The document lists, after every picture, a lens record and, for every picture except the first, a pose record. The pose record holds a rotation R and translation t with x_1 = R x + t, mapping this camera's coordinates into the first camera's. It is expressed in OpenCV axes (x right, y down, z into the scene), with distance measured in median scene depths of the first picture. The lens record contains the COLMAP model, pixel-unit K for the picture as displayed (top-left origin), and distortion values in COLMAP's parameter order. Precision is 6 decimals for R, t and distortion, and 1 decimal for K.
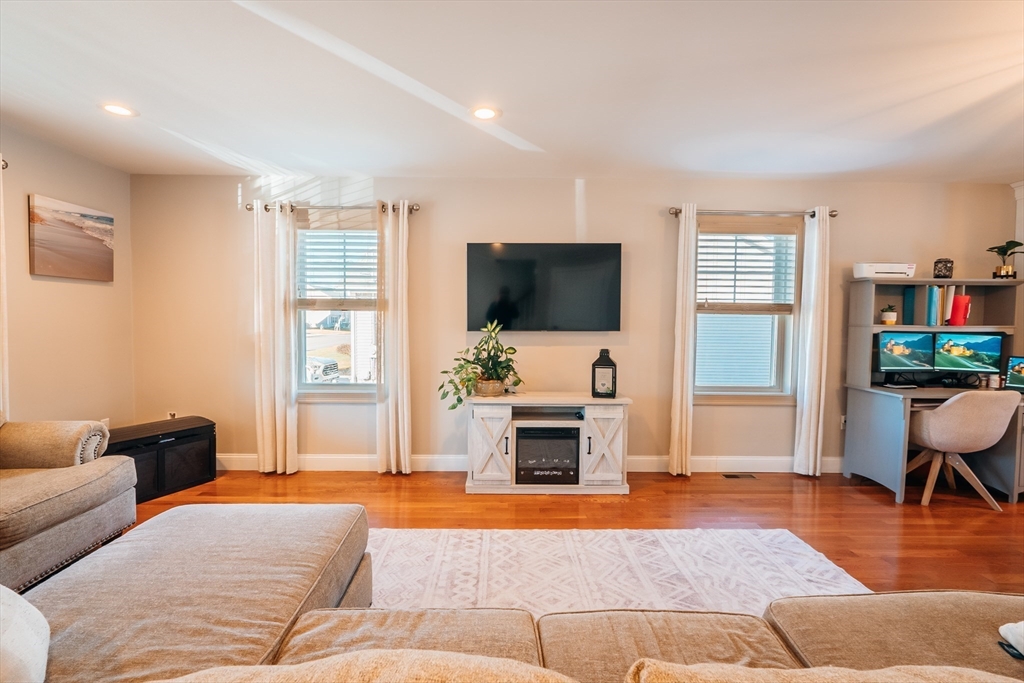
lens RADIAL K [[474.7, 0, 509.2], [0, 474.7, 340.1], [0, 0, 1]] dist [-0.009616, 0.000946]
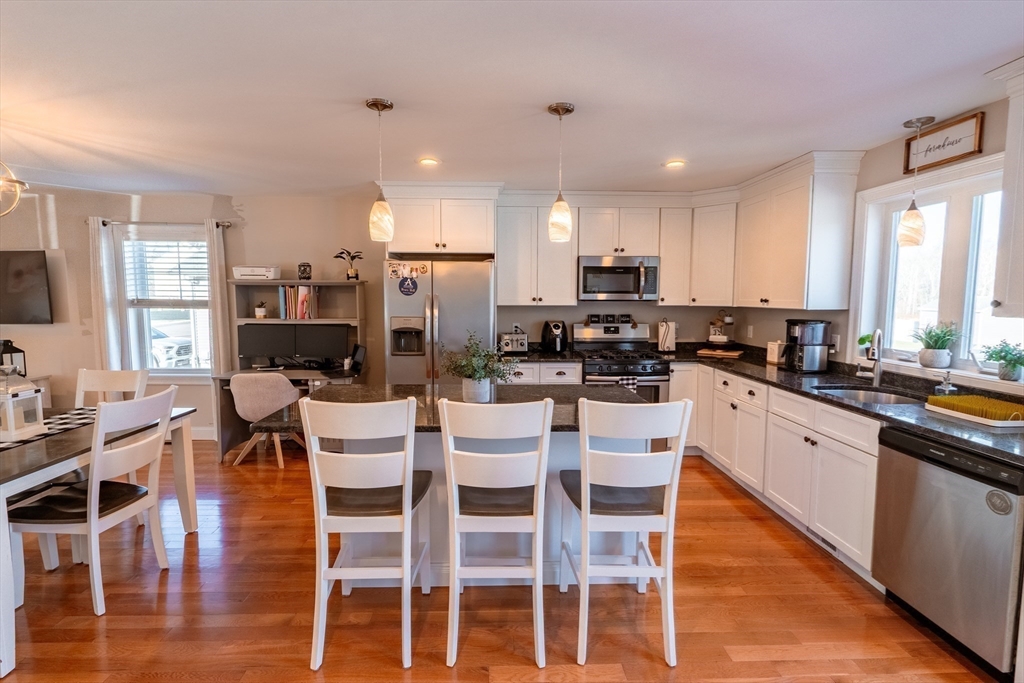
lens RADIAL K [[474.7, 0, 509.0], [0, 474.7, 342.8], [0, 0, 1]] dist [-0.009616, 0.000946]
pose [[0.999911, -0.005620, 0.012060, 1.521111], [0.004967, 0.998556, 0.053491, -0.033070], [-0.012343, -0.053426, 0.998496, -0.247077]]
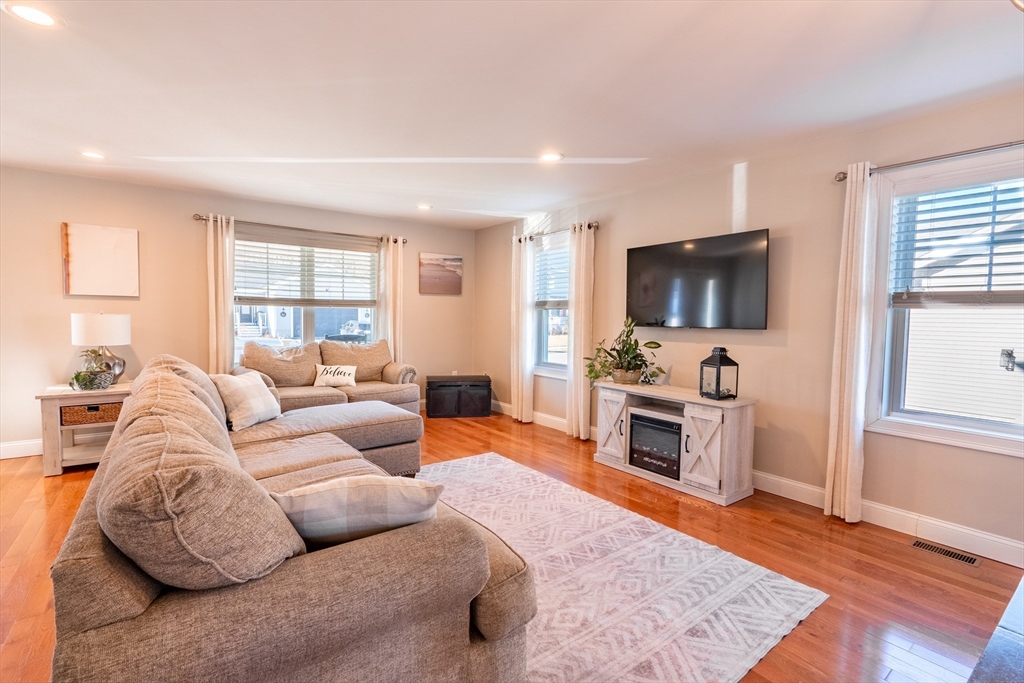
lens RADIAL K [[474.7, 0, 498.6], [0, 474.7, 339.1], [0, 0, 1]] dist [-0.009616, 0.000946]
pose [[0.567474, 0.040243, -0.822408, 0.736851], [-0.042659, 0.998900, 0.019444, 0.003457], [0.822286, 0.024049, 0.568566, 0.113849]]
